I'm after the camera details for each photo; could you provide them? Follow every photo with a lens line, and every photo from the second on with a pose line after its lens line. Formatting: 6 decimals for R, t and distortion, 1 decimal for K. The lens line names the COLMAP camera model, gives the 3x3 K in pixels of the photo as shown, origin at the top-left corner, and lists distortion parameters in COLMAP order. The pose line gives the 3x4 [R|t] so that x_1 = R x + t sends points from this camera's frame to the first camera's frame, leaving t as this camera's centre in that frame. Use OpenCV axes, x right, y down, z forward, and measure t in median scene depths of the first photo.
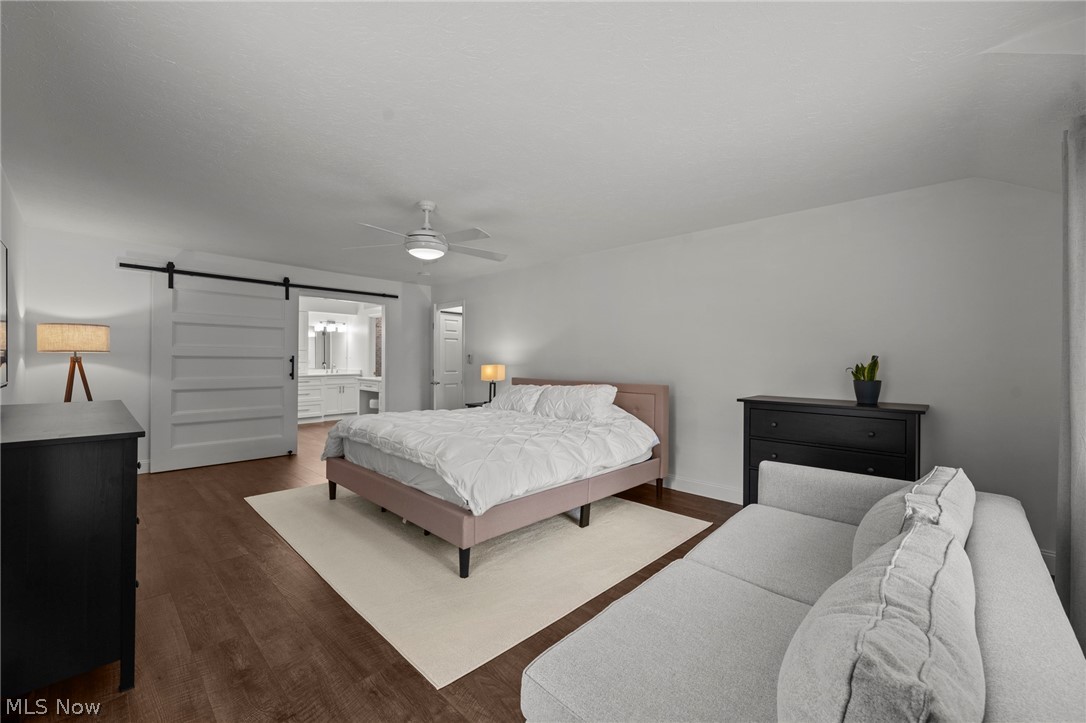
lens RADIAL K [[436.6, 0, 546.5], [0, 436.6, 359.3], [0, 0, 1]] dist [-0.001524, -0.000157]
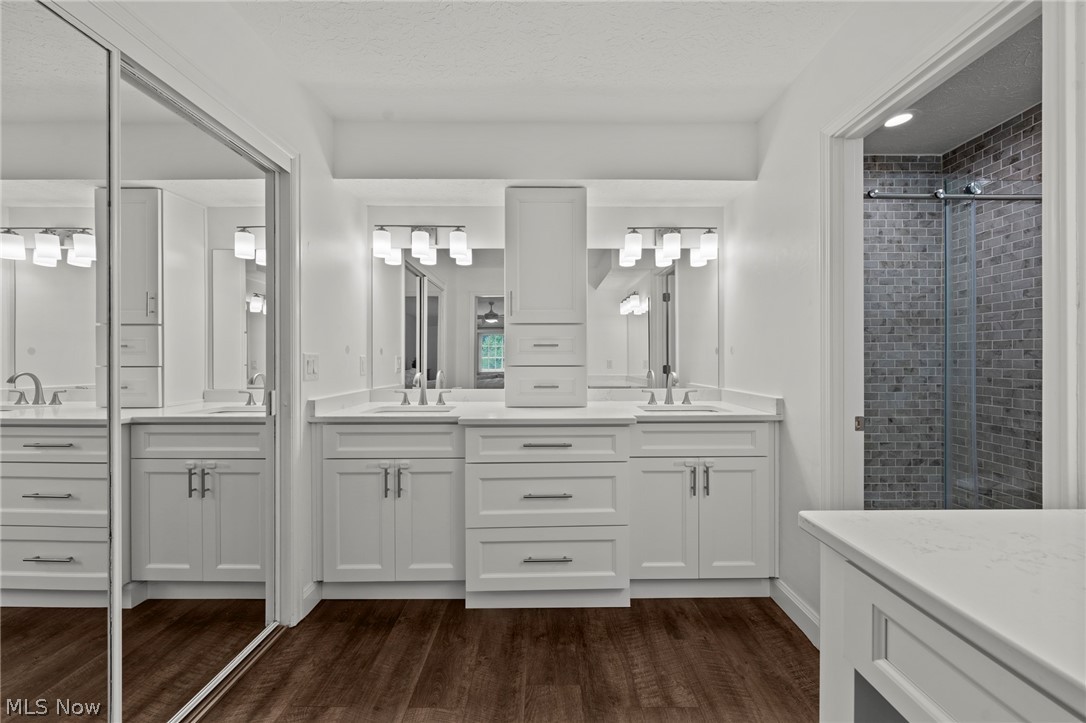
lens RADIAL K [[426.9, 0, 546.1], [0, 426.9, 360.4], [0, 0, 1]] dist [-0.002242, -0.000357]
pose [[0.691095, -0.004344, -0.722751, -0.346690], [0.004110, 0.999989, -0.002080, 0.003497], [0.722752, -0.001533, 0.691106, 0.752568]]
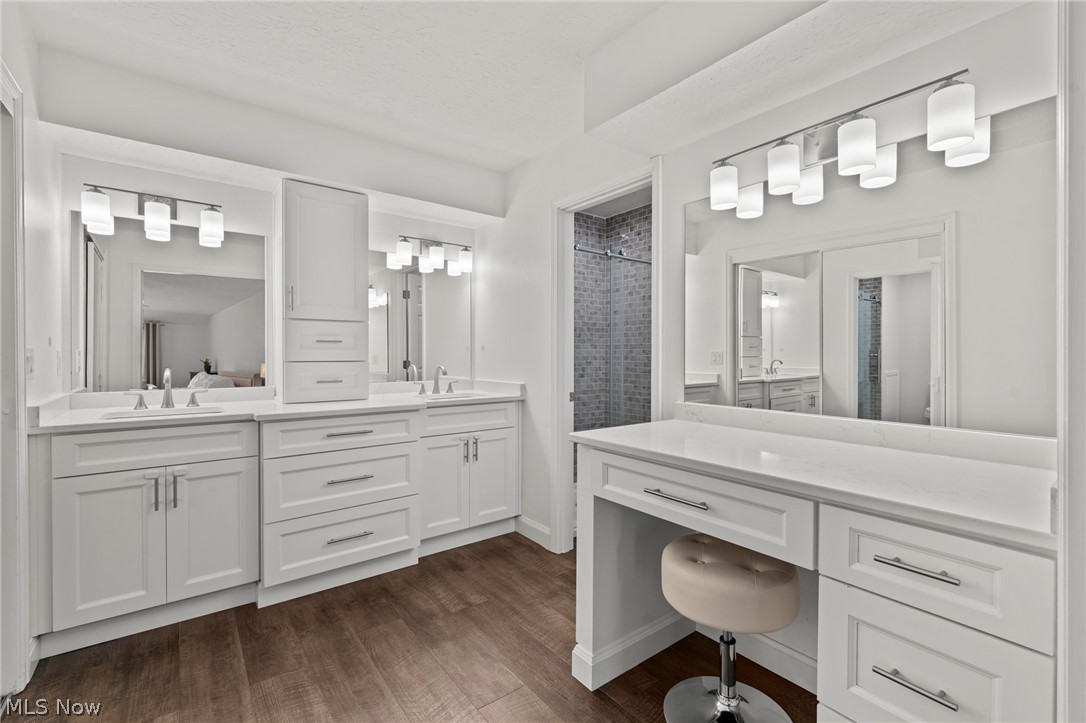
lens RADIAL K [[474.7, 0, 543.0], [0, 474.7, 361.5], [0, 0, 1]] dist [0.000486, 0.000235]
pose [[0.986494, -0.001384, -0.163790, -0.353195], [0.003546, 0.999910, 0.012911, 0.002966], [0.163758, -0.013317, 0.986411, 0.658932]]
